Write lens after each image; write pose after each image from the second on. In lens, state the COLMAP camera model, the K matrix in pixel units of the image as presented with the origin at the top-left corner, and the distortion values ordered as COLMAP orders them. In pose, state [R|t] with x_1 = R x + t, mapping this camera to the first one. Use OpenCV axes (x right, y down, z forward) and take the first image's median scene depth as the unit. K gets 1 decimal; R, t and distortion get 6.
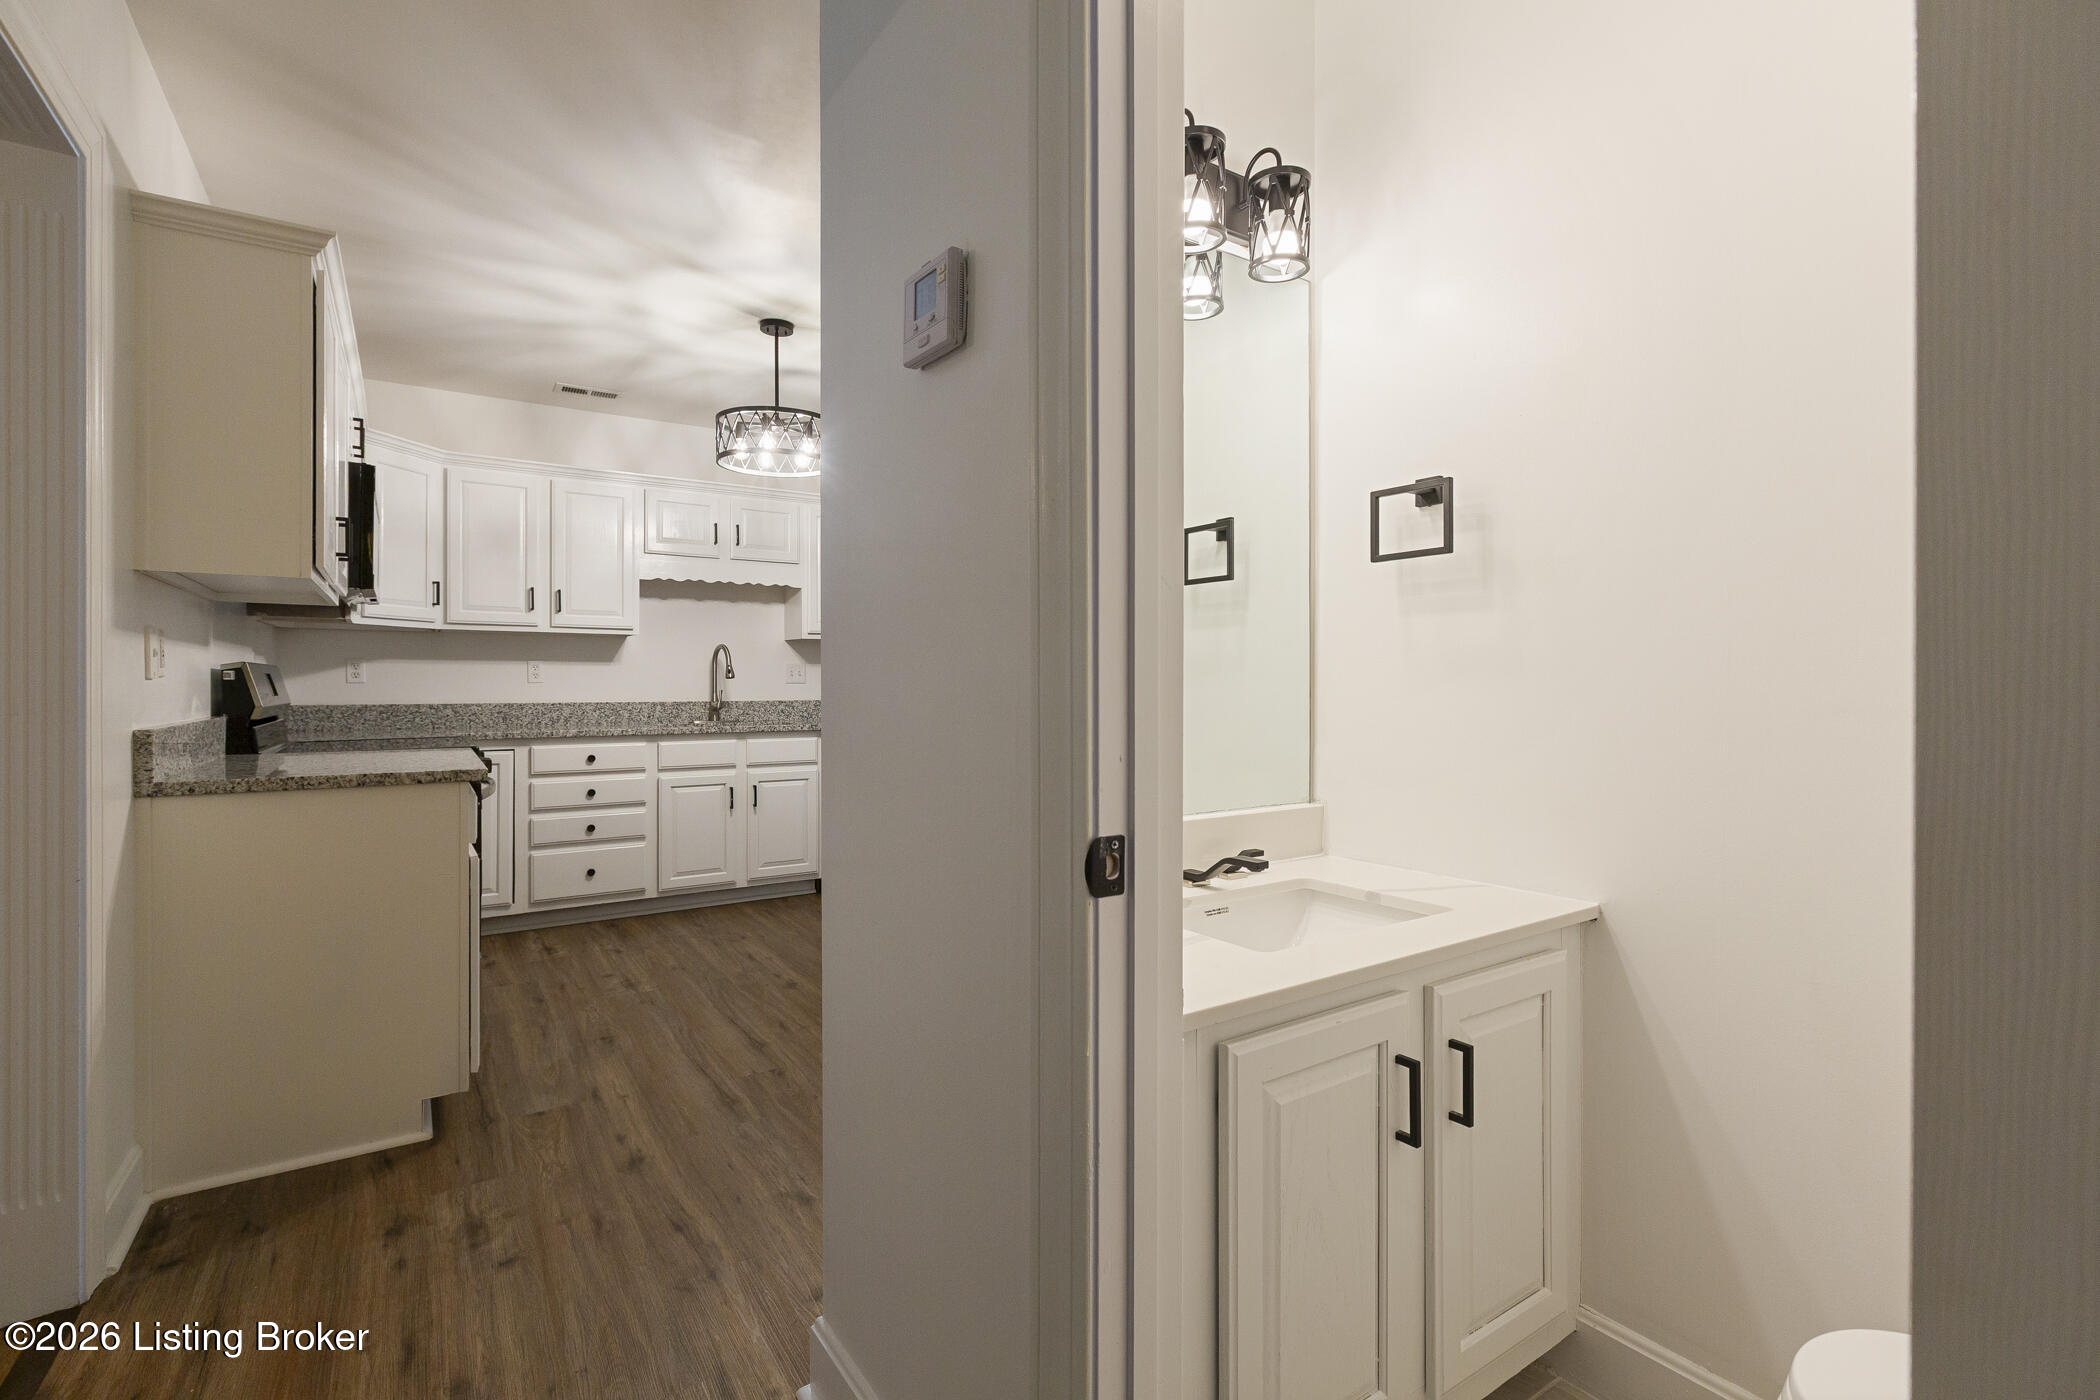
lens RADIAL K [[938.6, 0, 1041.8], [0, 938.6, 687.3], [0, 0, 1]] dist [-0.001099, -0.000096]
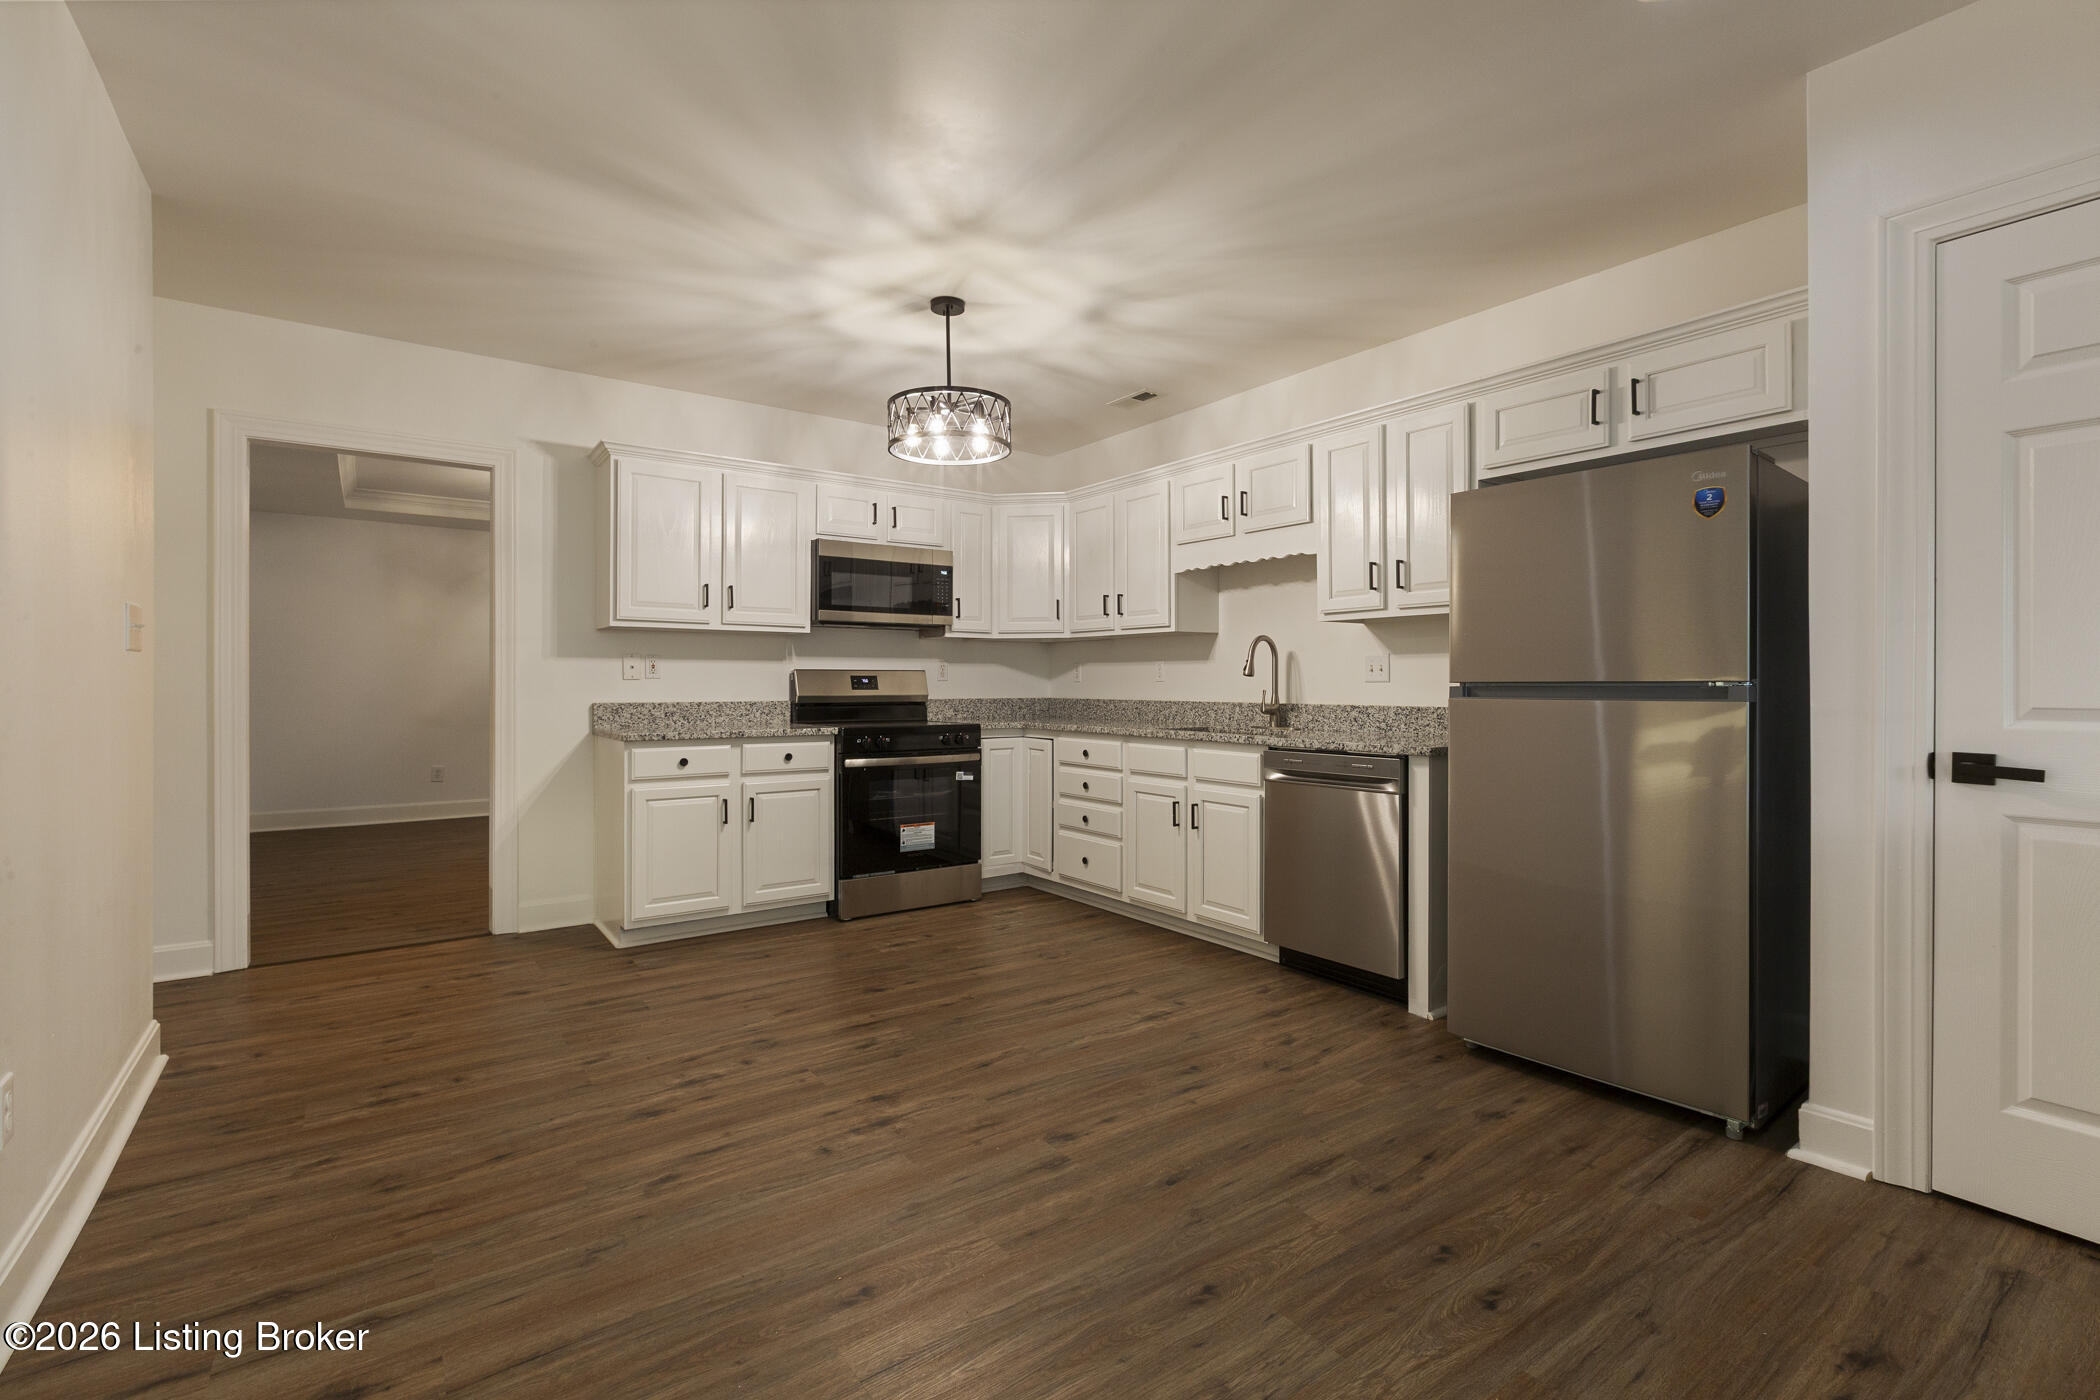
lens RADIAL K [[926.7, 0, 1044.9], [0, 926.7, 687.4], [0, 0, 1]] dist [-0.002057, -0.000354]
pose [[0.038314, 0.005373, -0.999251, 0.542218], [-0.005085, 0.999974, 0.005182, -0.003244], [0.999253, 0.004882, 0.038340, 0.877557]]
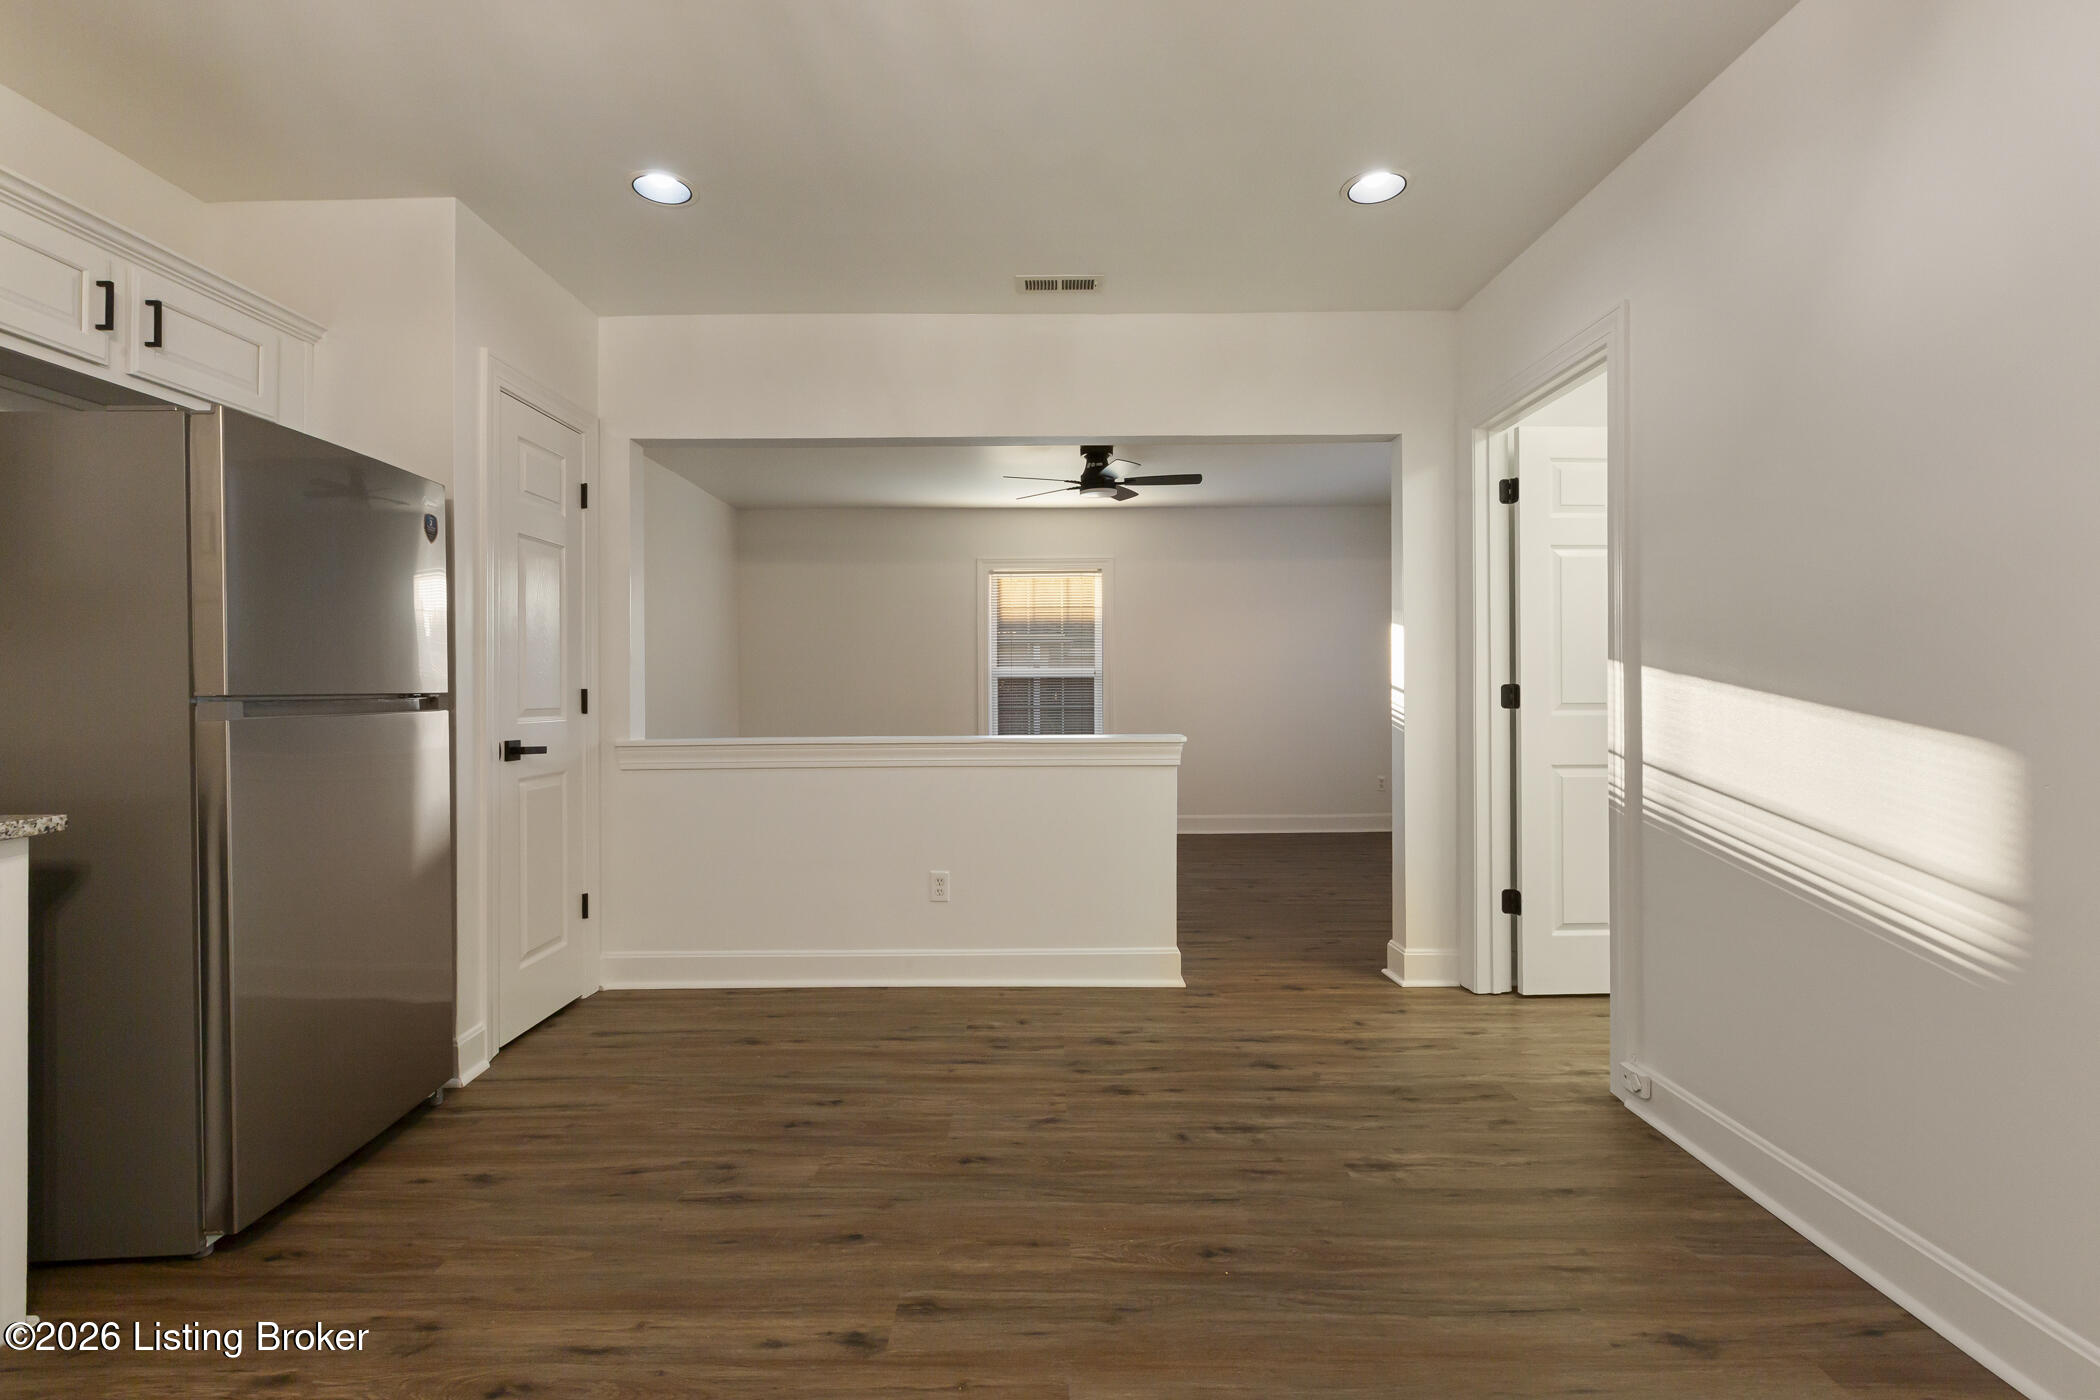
lens RADIAL K [[938.6, 0, 1041.8], [0, 938.6, 687.3], [0, 0, 1]] dist [-0.001099, -0.000096]
pose [[0.558439, -0.001656, 0.829544, -0.214626], [0.011203, 0.999922, -0.005545, -0.001985], [-0.829470, 0.012390, 0.558414, 0.648983]]
